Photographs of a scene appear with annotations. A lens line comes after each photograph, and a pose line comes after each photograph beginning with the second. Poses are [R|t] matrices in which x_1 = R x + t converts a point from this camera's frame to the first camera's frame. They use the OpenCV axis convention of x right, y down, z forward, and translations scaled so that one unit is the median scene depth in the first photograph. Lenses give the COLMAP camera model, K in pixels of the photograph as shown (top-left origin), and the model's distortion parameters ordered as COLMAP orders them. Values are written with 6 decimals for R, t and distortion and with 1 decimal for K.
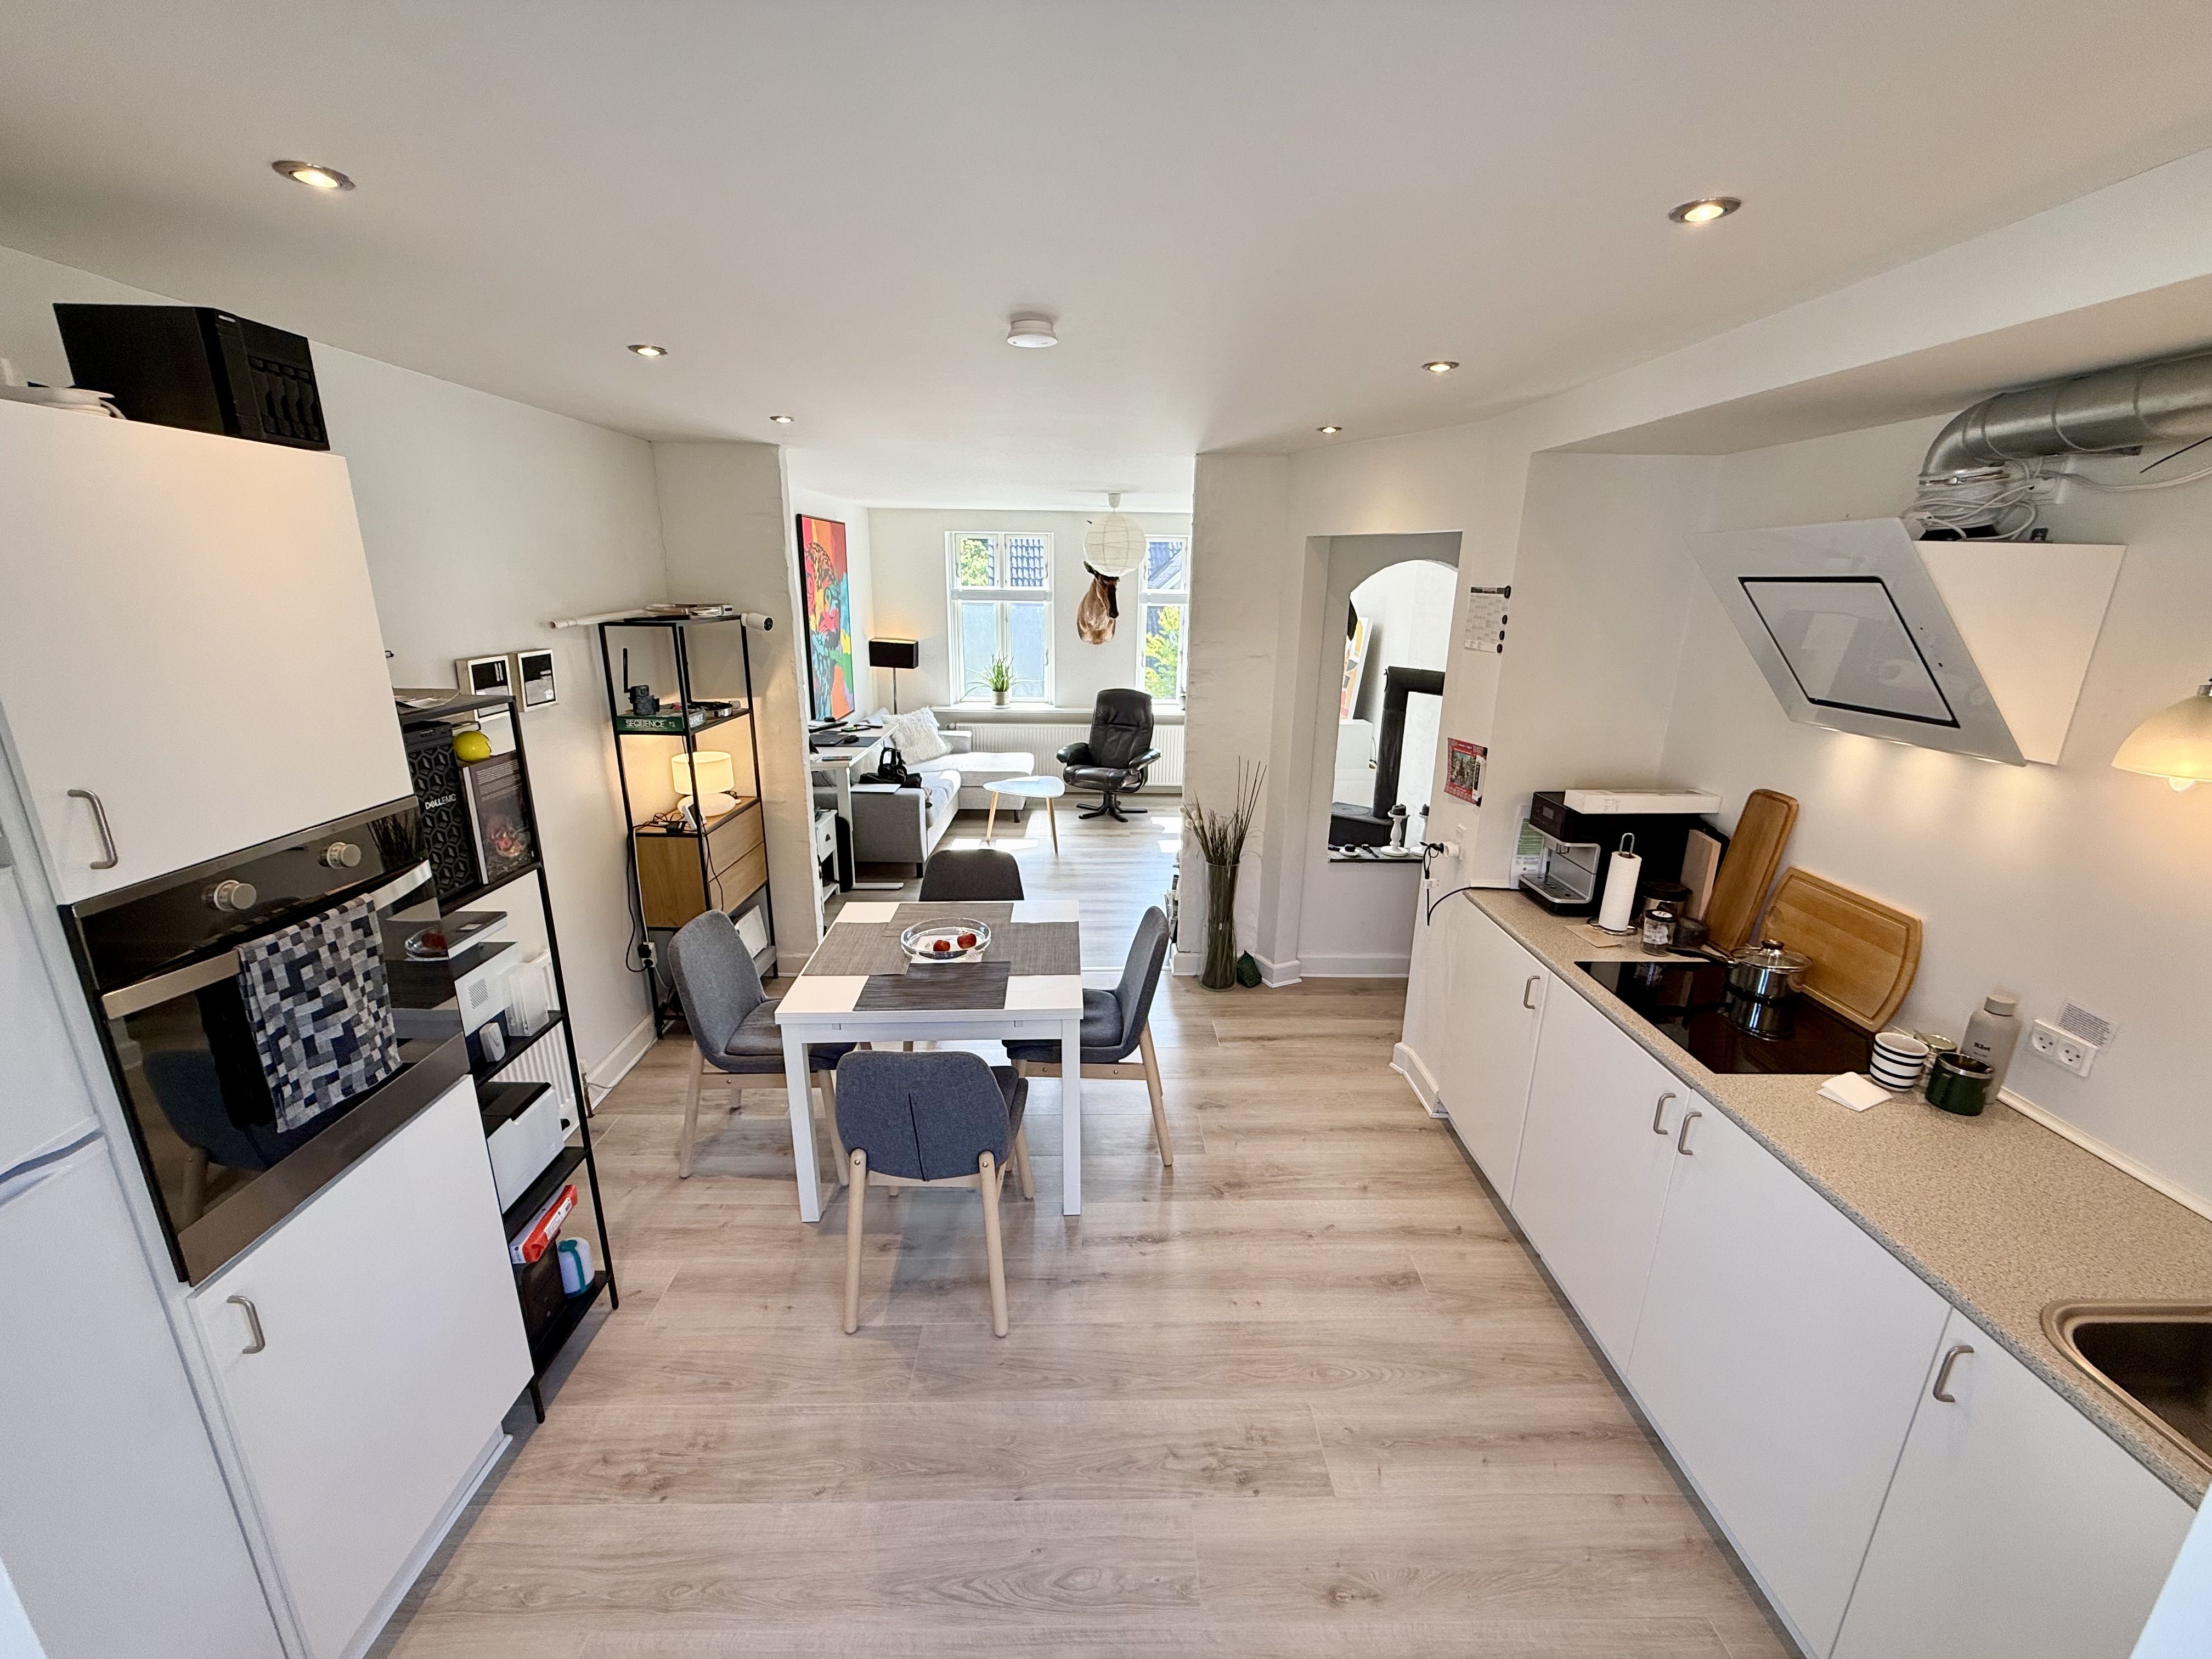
lens RADIAL K [[887.2, 0, 1108.8], [0, 887.2, 834.7], [0, 0, 1]] dist [-0.000377, 0.000338]
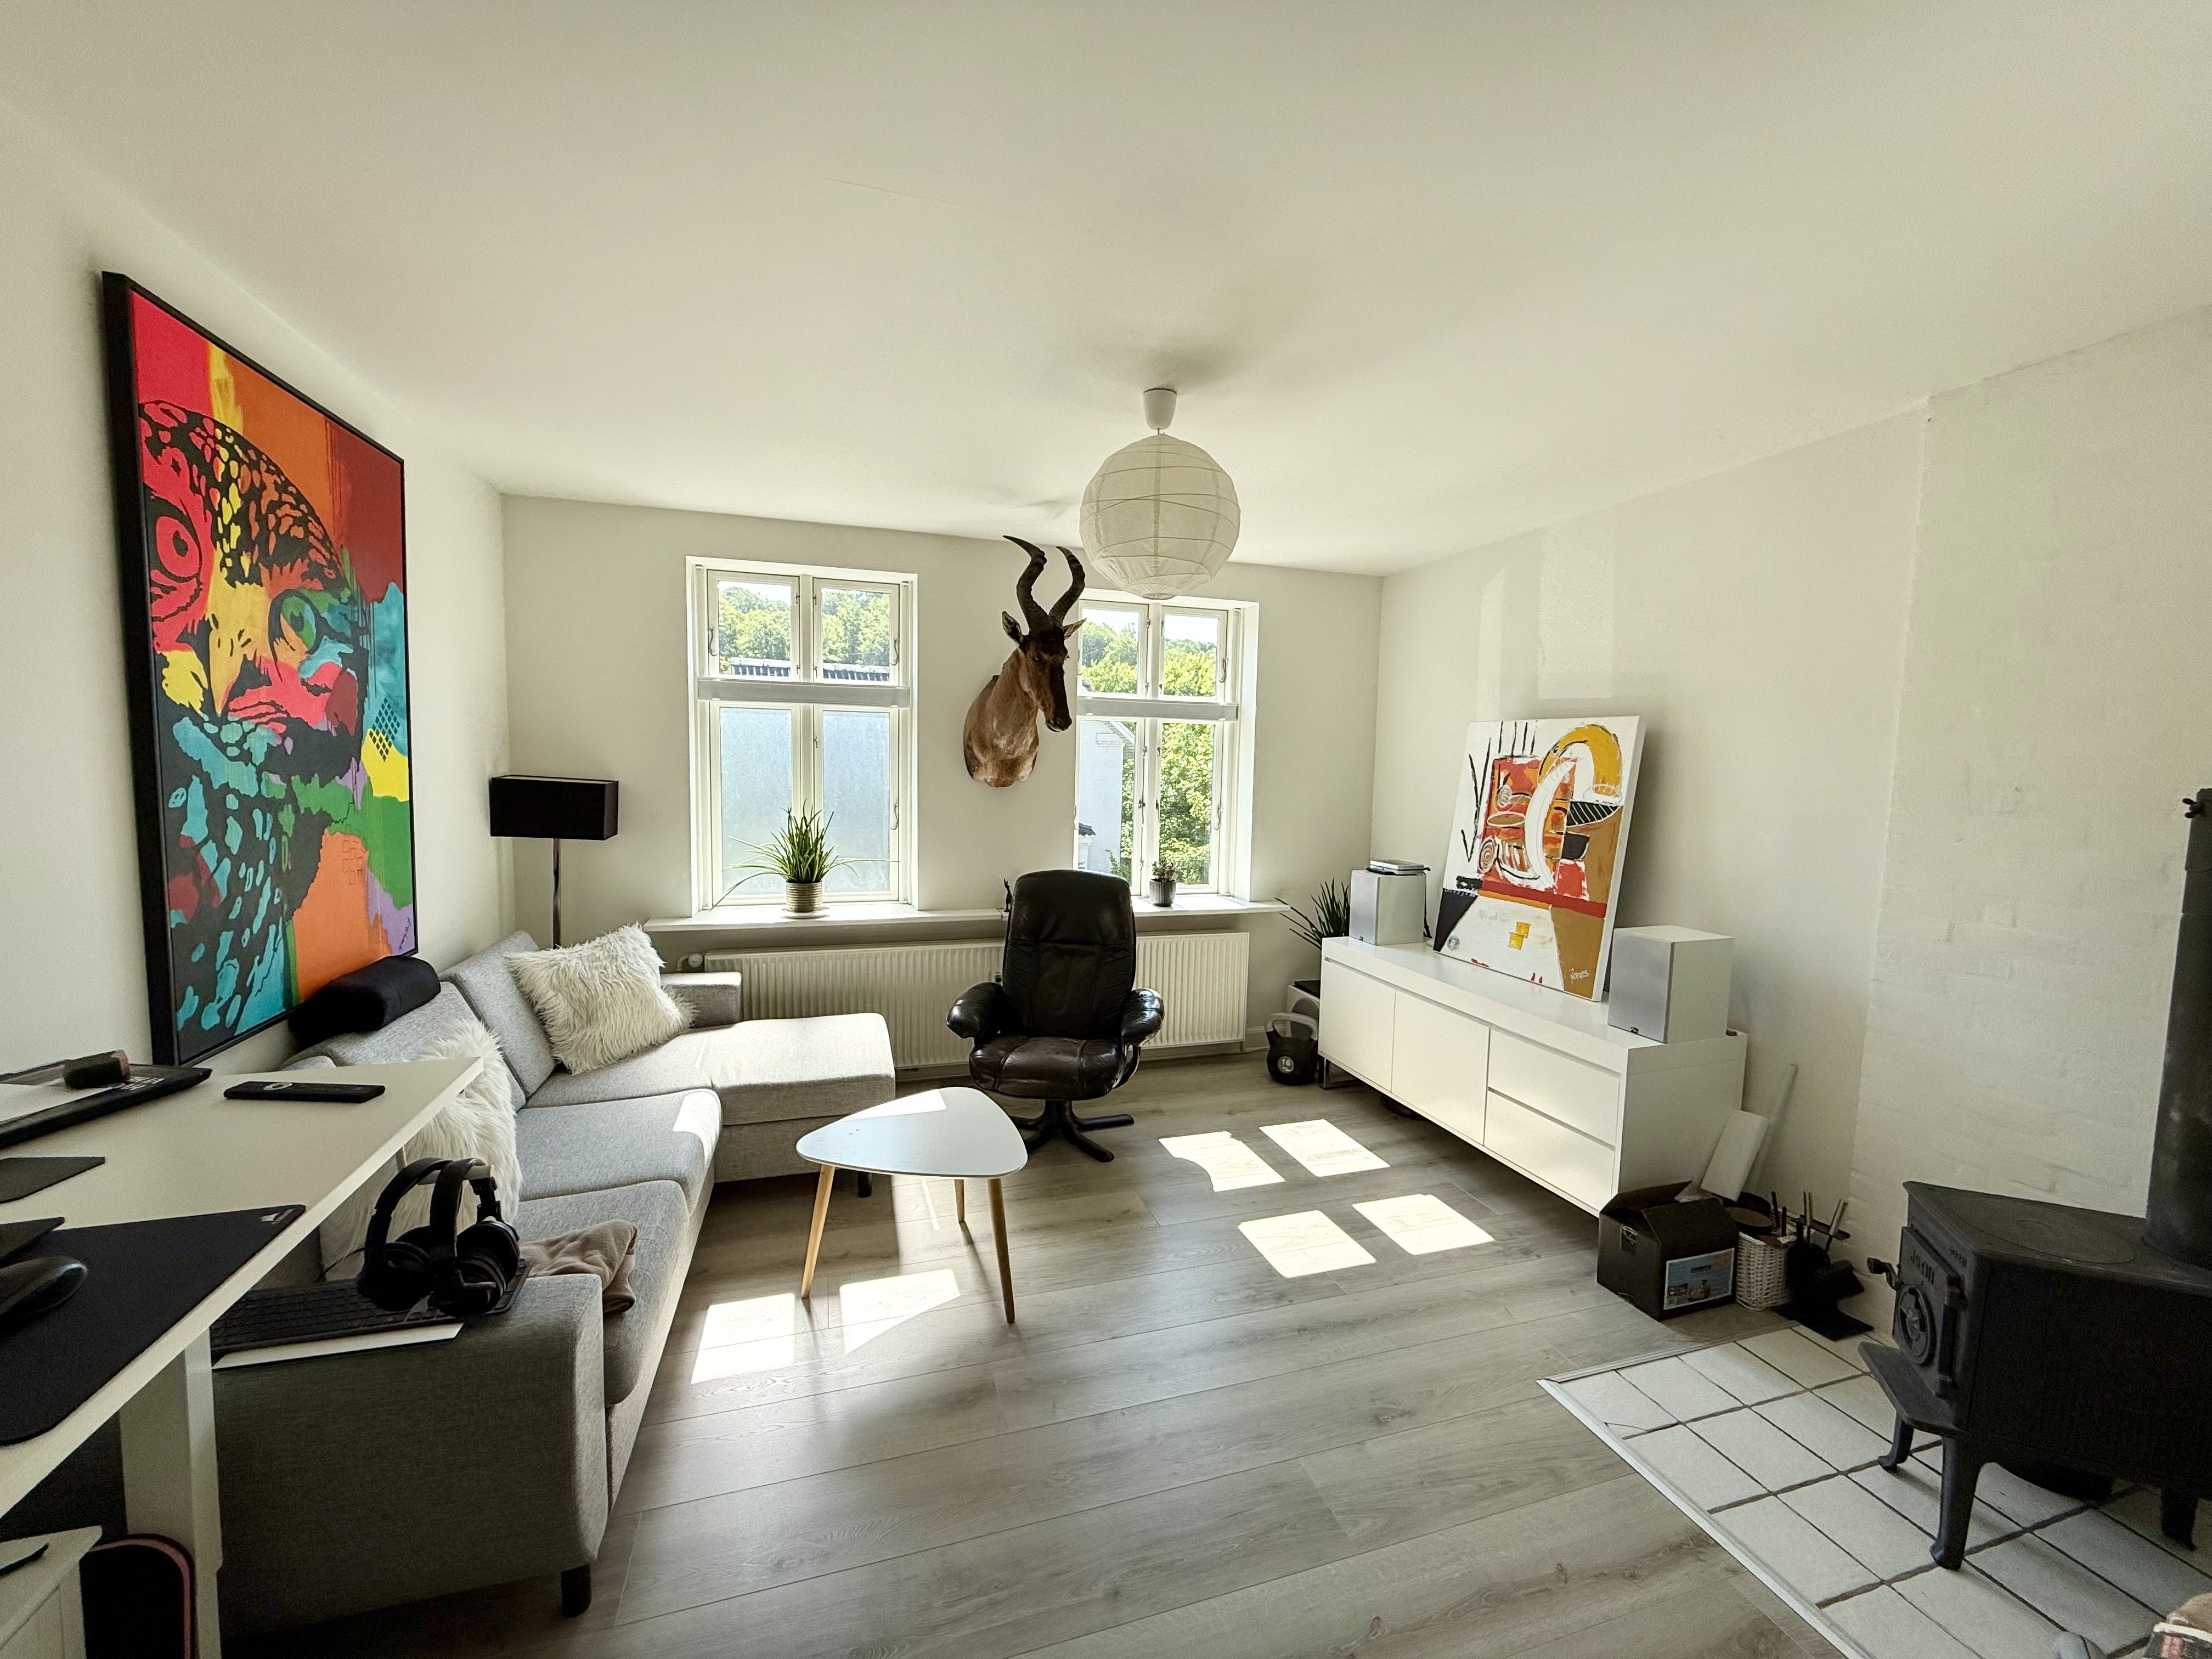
lens RADIAL K [[887.2, 0, 1105.0], [0, 887.2, 829.3], [0, 0, 1]] dist [-0.000377, 0.000338]
pose [[0.962325, -0.017940, 0.271310, -0.098914], [0.070736, 0.979981, -0.186100, -0.091432], [-0.262540, 0.198280, 0.944329, 0.513318]]
